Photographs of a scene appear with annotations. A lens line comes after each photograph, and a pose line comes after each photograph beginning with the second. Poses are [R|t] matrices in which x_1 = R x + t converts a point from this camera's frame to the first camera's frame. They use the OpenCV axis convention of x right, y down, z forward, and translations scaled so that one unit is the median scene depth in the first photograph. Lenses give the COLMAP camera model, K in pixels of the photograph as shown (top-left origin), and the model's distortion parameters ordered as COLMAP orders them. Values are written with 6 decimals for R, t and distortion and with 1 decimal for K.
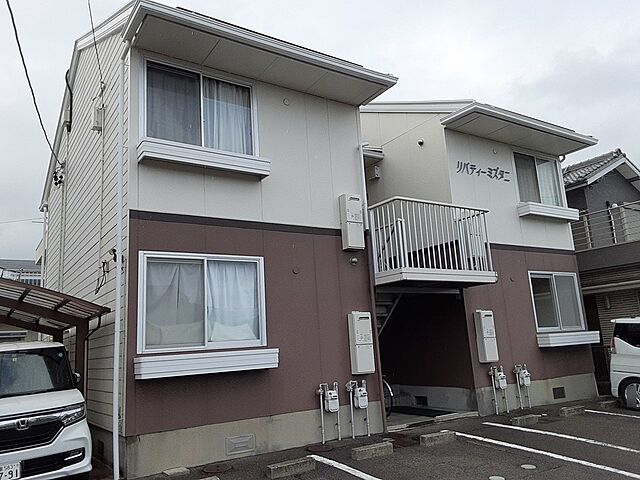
lens RADIAL K [[509.5, 0, 319.1], [0, 509.5, 243.6], [0, 0, 1]] dist [0.126729, -0.192560]
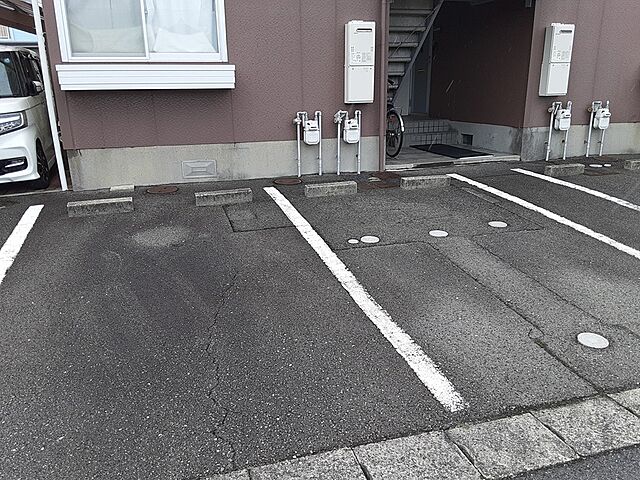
lens RADIAL K [[509.5, 0, 319.1], [0, 509.5, 243.6], [0, 0, 1]] dist [0.126729, -0.192560]
pose [[0.960843, 0.123201, -0.248196, 0.232416], [0.014731, 0.871740, 0.489747, 0.039370], [0.276700, -0.474226, 0.835791, 0.163298]]
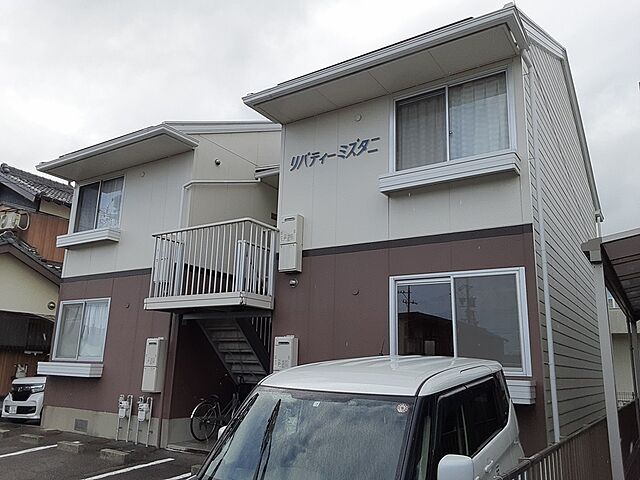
lens RADIAL K [[526.3, 0, 318.9], [0, 526.3, 249.7], [0, 0, 1]] dist [0.111961, -0.212723]
pose [[0.393456, -0.135882, -0.909246, 1.224122], [0.123649, 0.987852, -0.094123, 0.087250], [0.910990, -0.075394, 0.405478, 0.793525]]
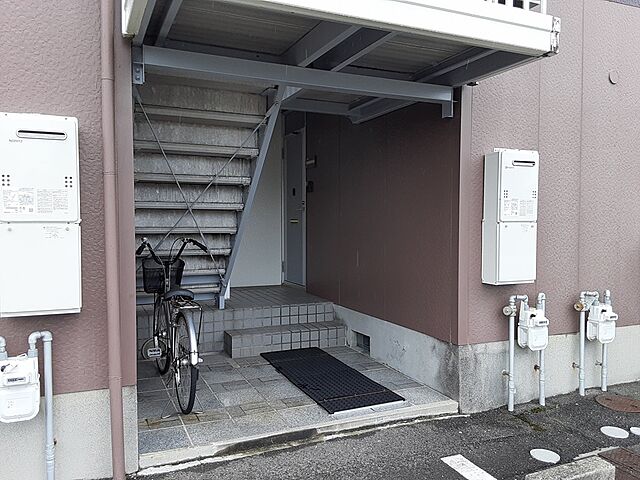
lens RADIAL K [[509.5, 0, 319.1], [0, 509.5, 243.6], [0, 0, 1]] dist [0.126729, -0.192560]
pose [[0.985663, 0.067661, -0.154566, 0.268131], [-0.027053, 0.967597, 0.251045, 0.116316], [0.166544, -0.243264, 0.955555, 0.666994]]
